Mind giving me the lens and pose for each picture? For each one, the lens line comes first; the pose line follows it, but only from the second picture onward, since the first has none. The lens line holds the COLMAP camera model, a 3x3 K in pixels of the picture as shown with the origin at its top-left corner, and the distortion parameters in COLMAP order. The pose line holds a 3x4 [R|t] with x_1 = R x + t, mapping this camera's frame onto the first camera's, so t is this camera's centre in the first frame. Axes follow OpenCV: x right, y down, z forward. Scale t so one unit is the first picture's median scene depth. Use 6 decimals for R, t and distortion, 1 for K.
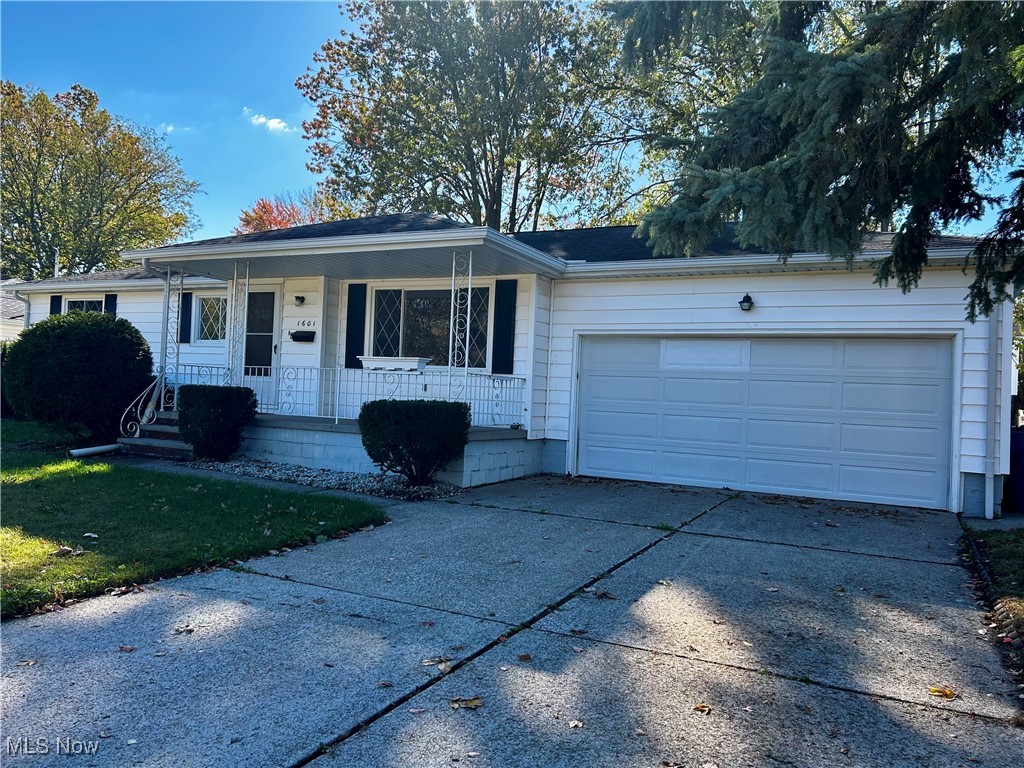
lens RADIAL K [[768.6, 0, 511.7], [0, 768.6, 383.3], [0, 0, 1]] dist [0.040310, -0.042062]
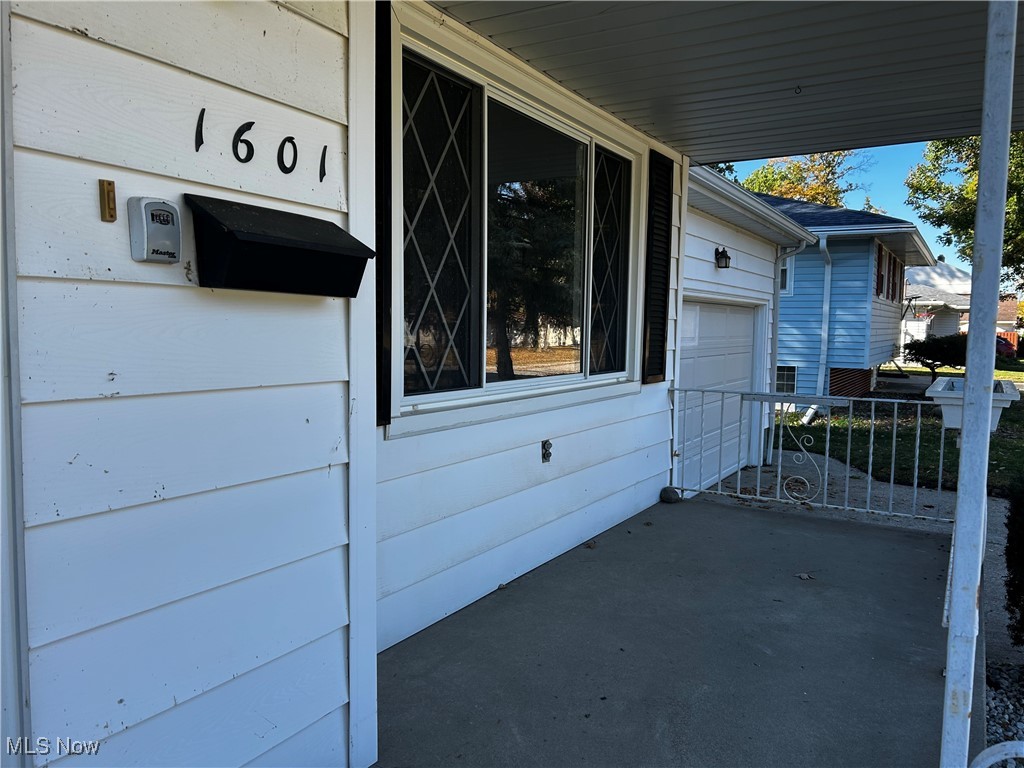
lens RADIAL K [[768.6, 0, 512.3], [0, 768.6, 386.5], [0, 0, 1]] dist [0.040310, -0.042062]
pose [[0.092332, -0.118780, 0.988618, -0.436574], [-0.029273, 0.992107, 0.121933, -0.059612], [-0.995298, -0.040198, 0.088127, 1.032778]]
